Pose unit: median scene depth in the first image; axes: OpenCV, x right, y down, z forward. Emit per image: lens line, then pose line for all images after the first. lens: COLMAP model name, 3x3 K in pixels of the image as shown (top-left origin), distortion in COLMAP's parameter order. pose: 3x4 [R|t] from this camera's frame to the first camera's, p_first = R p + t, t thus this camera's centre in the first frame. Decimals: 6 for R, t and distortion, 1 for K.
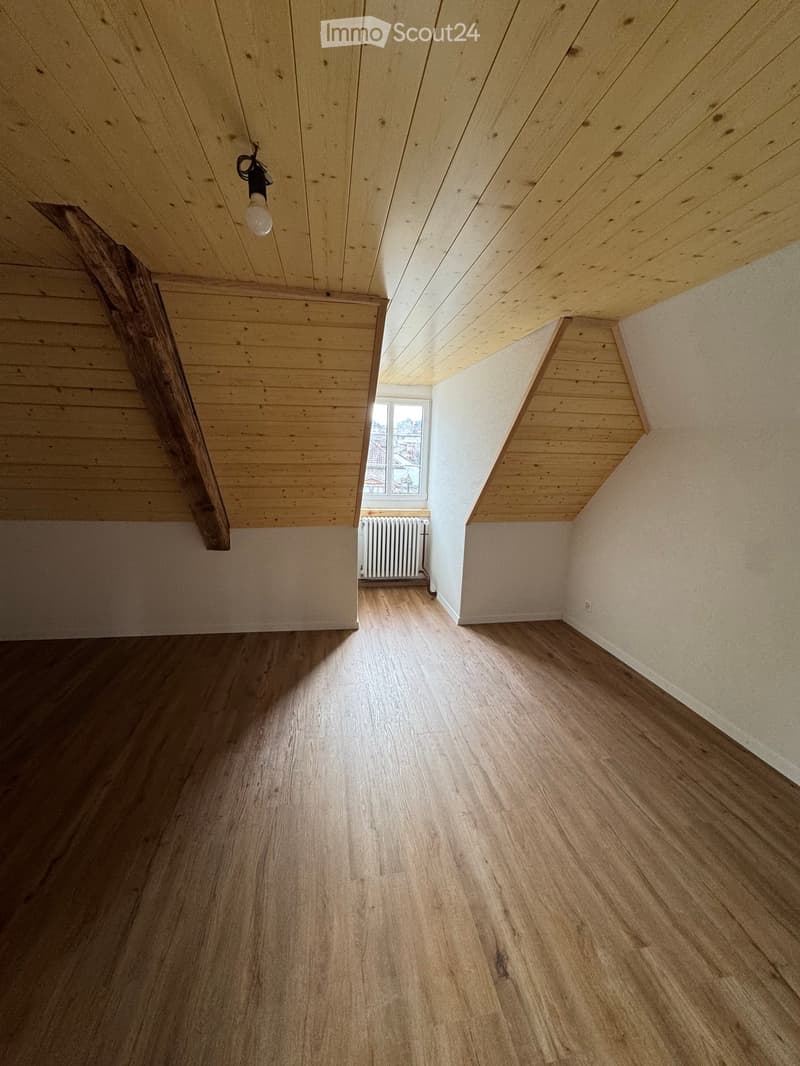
lens RADIAL K [[421.4, 0, 400.0], [0, 421.4, 533.0], [0, 0, 1]] dist [-0.000630, 0.000005]
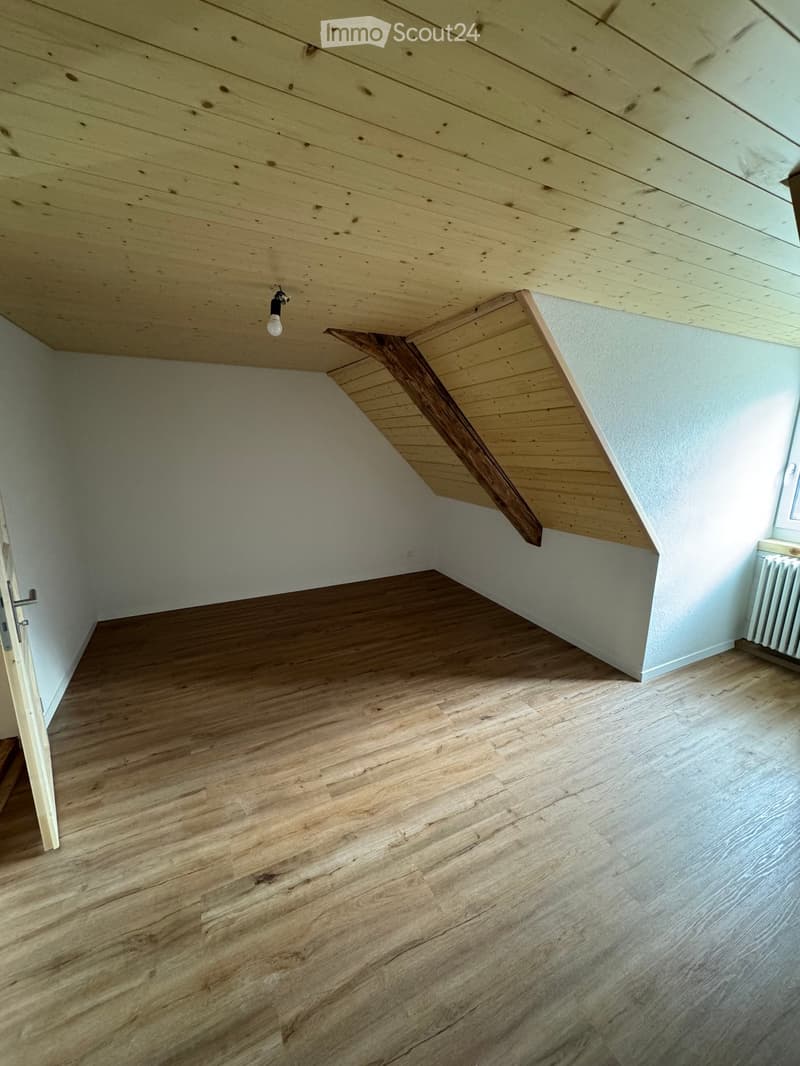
lens RADIAL K [[421.4, 0, 400.0], [0, 421.4, 533.0], [0, 0, 1]] dist [-0.000630, 0.000005]
pose [[0.285299, 0.180231, -0.941340, 1.145495], [-0.180154, 0.974738, 0.132025, -0.162006], [0.941355, 0.131920, 0.310561, 0.739723]]
